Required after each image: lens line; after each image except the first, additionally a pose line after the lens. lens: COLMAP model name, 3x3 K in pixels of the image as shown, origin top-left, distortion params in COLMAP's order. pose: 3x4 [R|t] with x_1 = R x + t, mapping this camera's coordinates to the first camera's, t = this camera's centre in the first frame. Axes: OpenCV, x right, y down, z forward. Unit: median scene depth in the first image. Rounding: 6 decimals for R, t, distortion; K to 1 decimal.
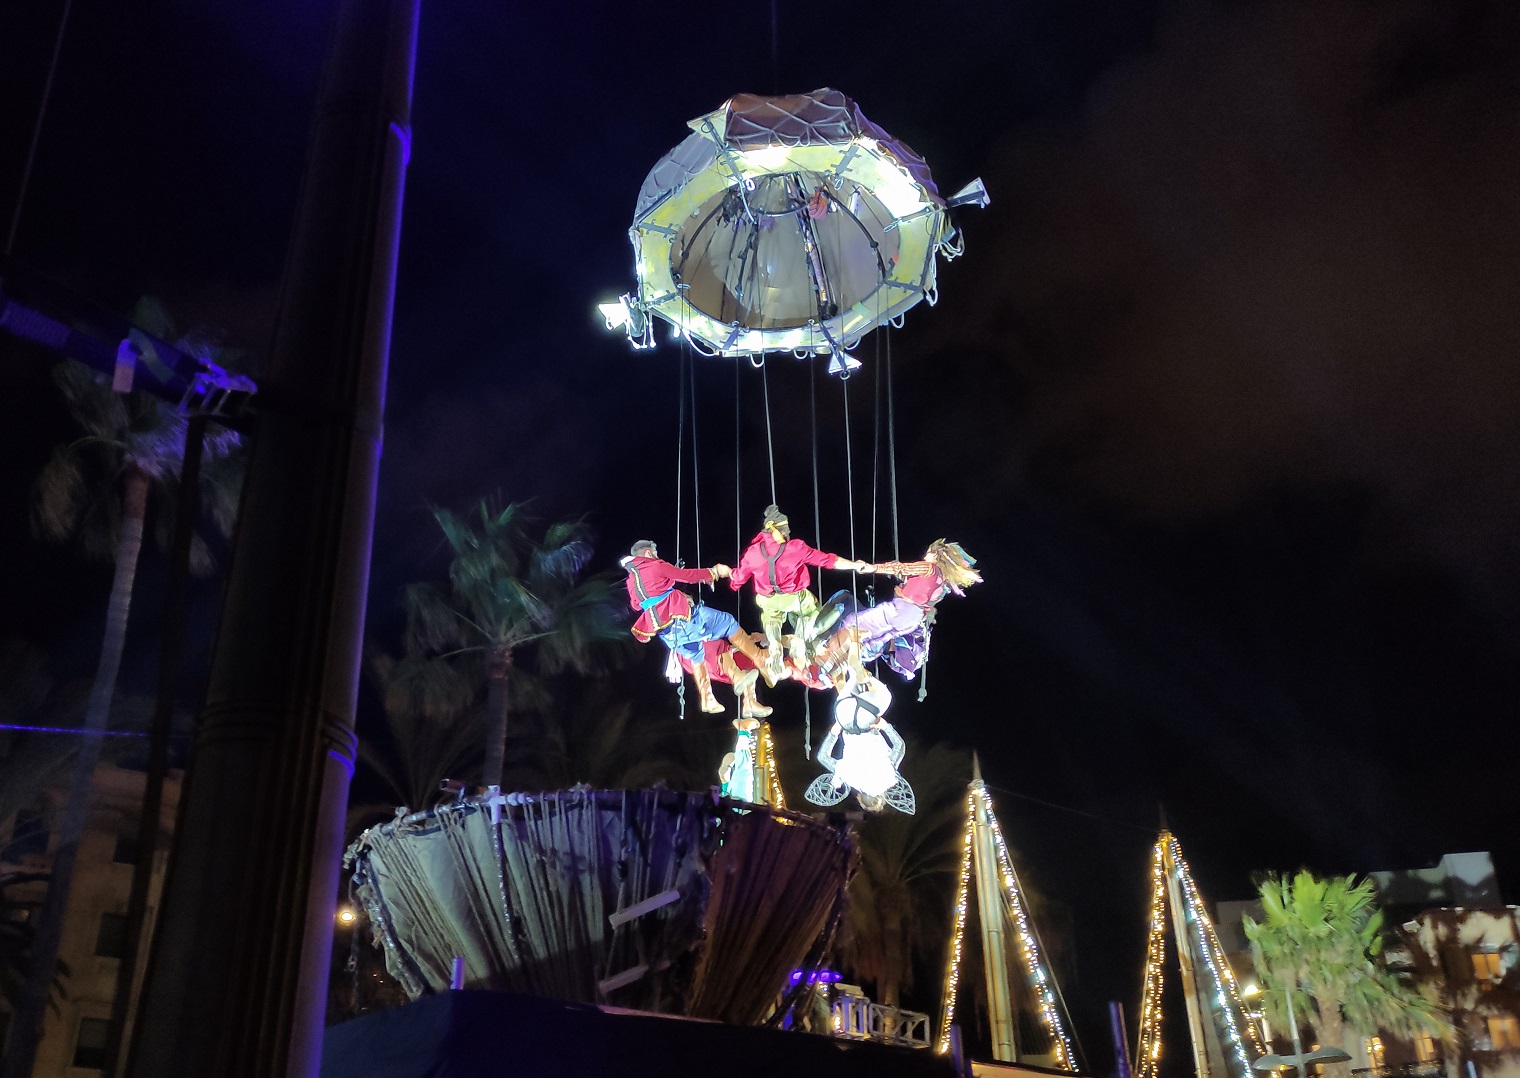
lens RADIAL K [[1352.7, 0, 605.0], [0, 1352.7, 629.9], [0, 0, 1]] dist [0.078570, -0.057685]
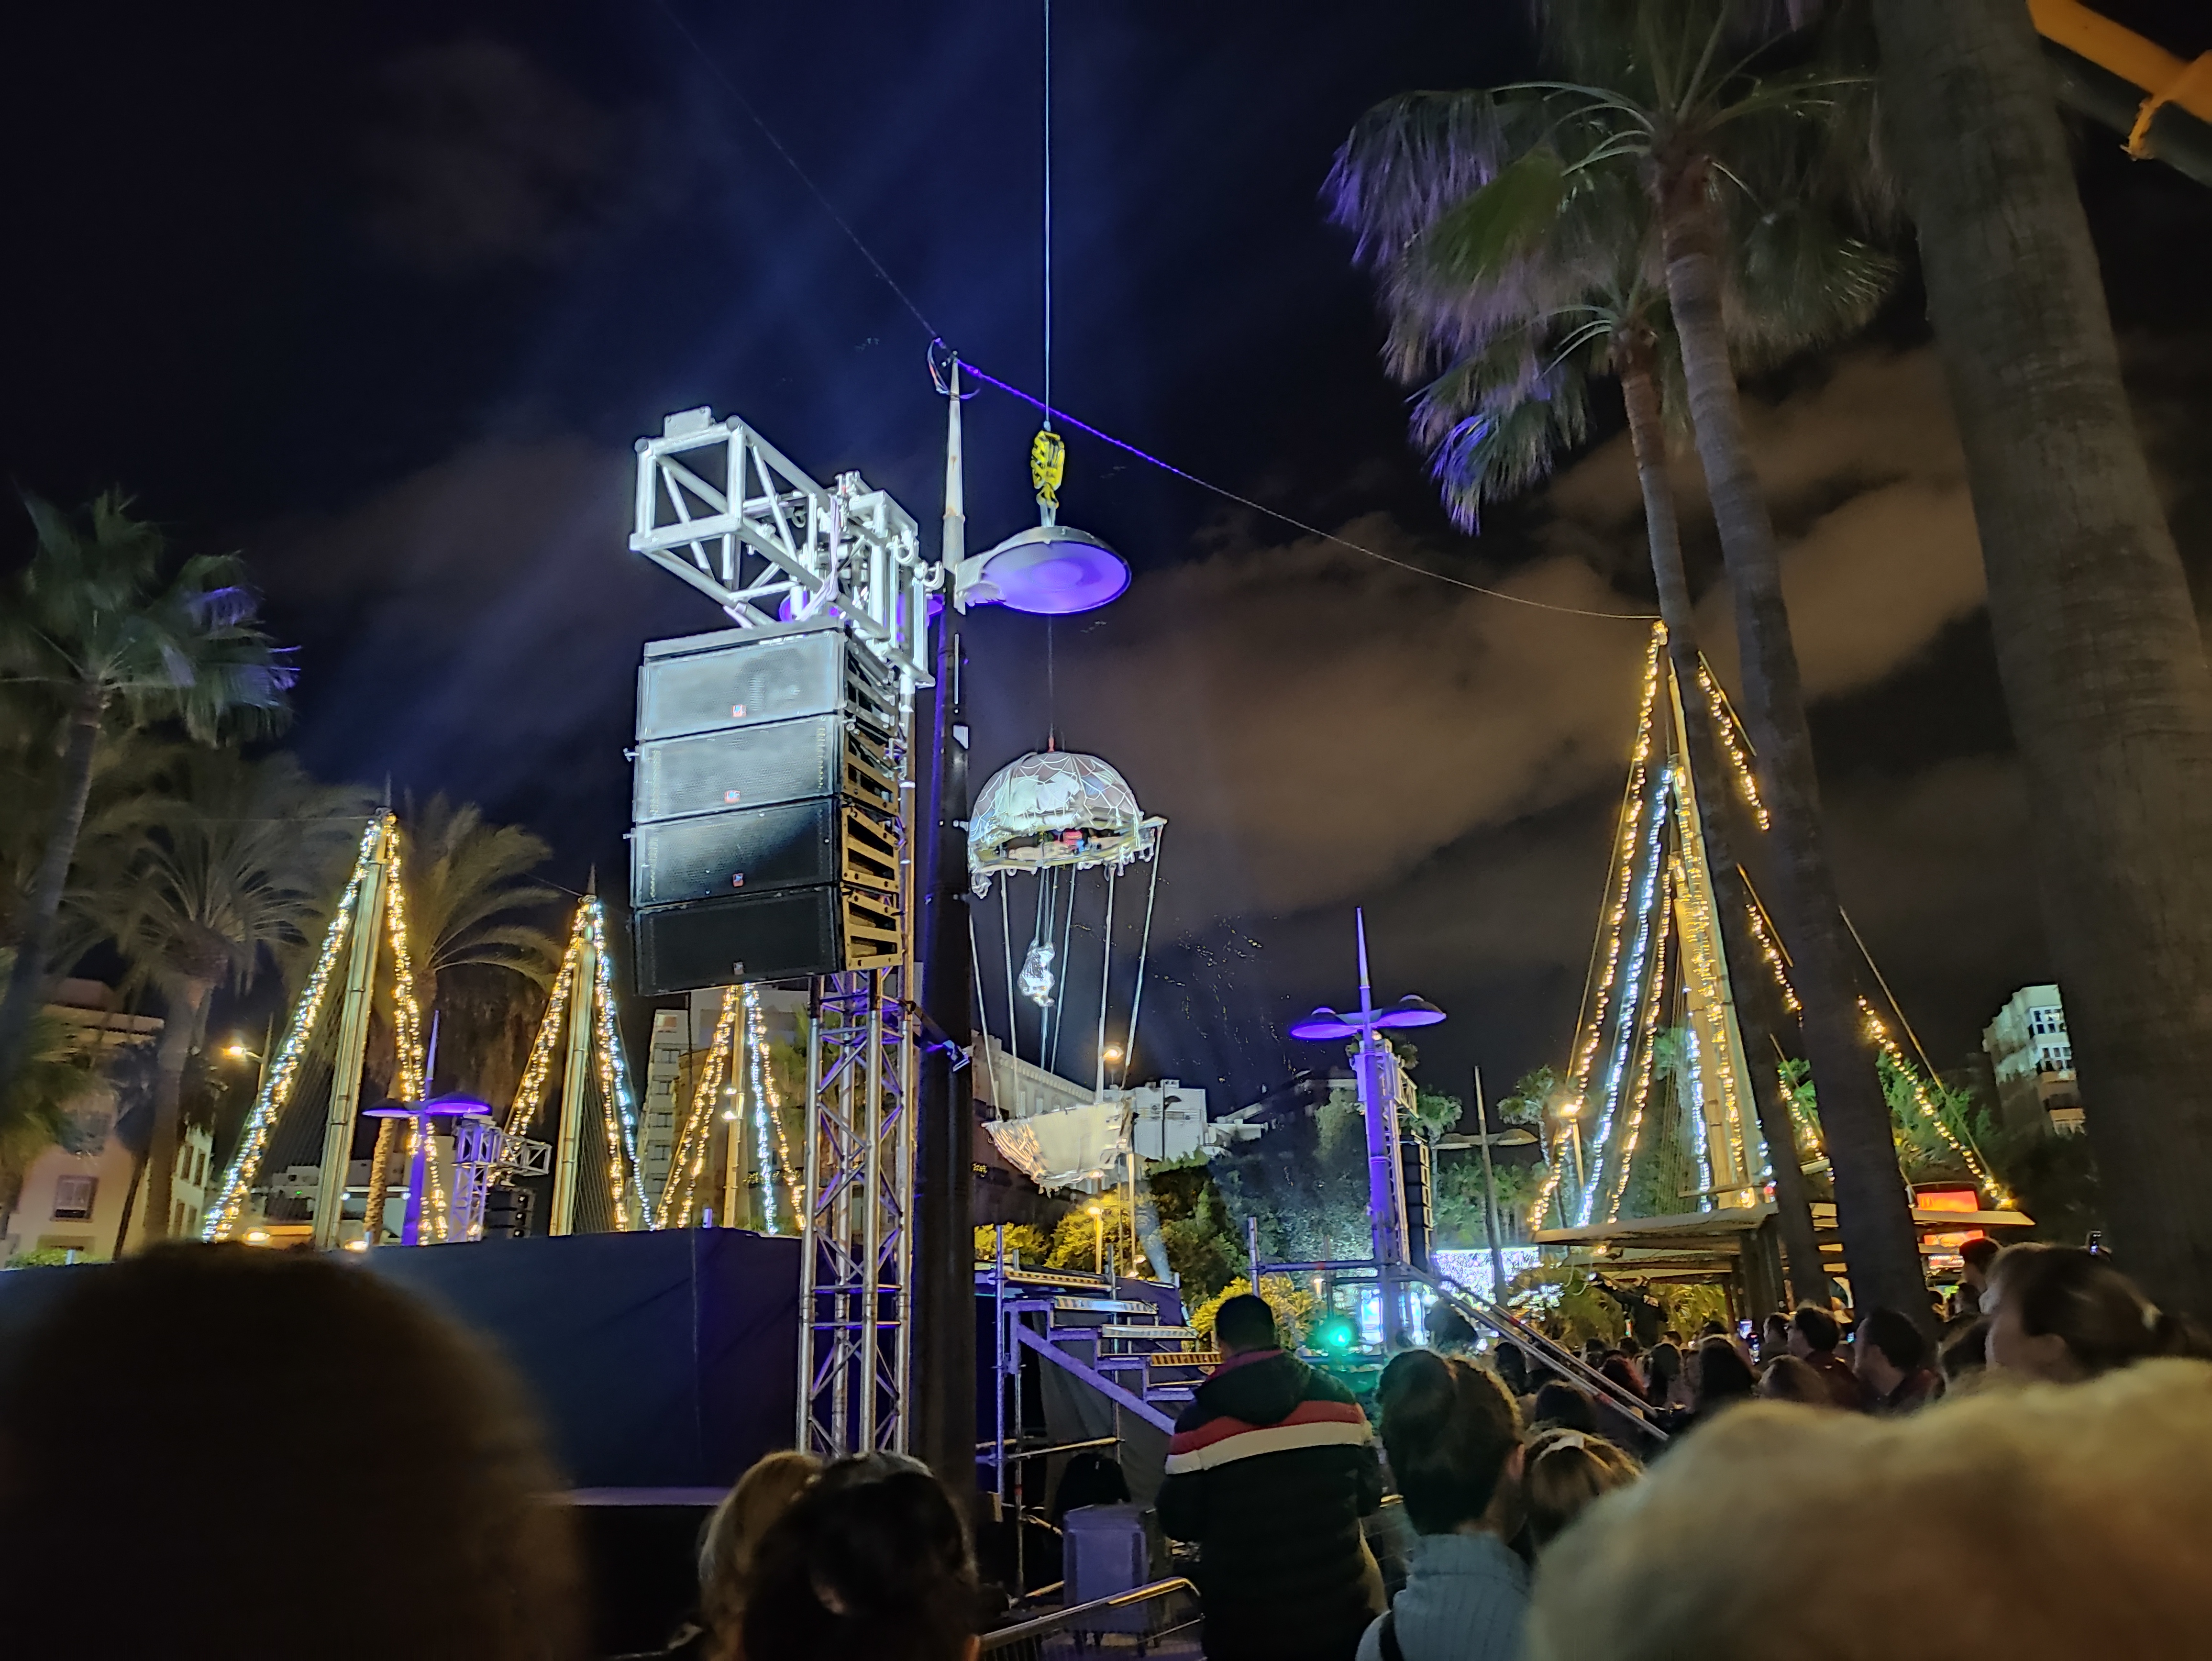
lens RADIAL K [[1622.7, 0, 1105.4], [0, 1622.7, 832.6], [0, 0, 1]] dist [0.071117, -0.054636]
pose [[0.776232, 0.153667, 0.611433, -0.228634], [-0.224084, 0.973759, 0.039754, -0.088426], [-0.589280, -0.167871, 0.790297, -0.178366]]
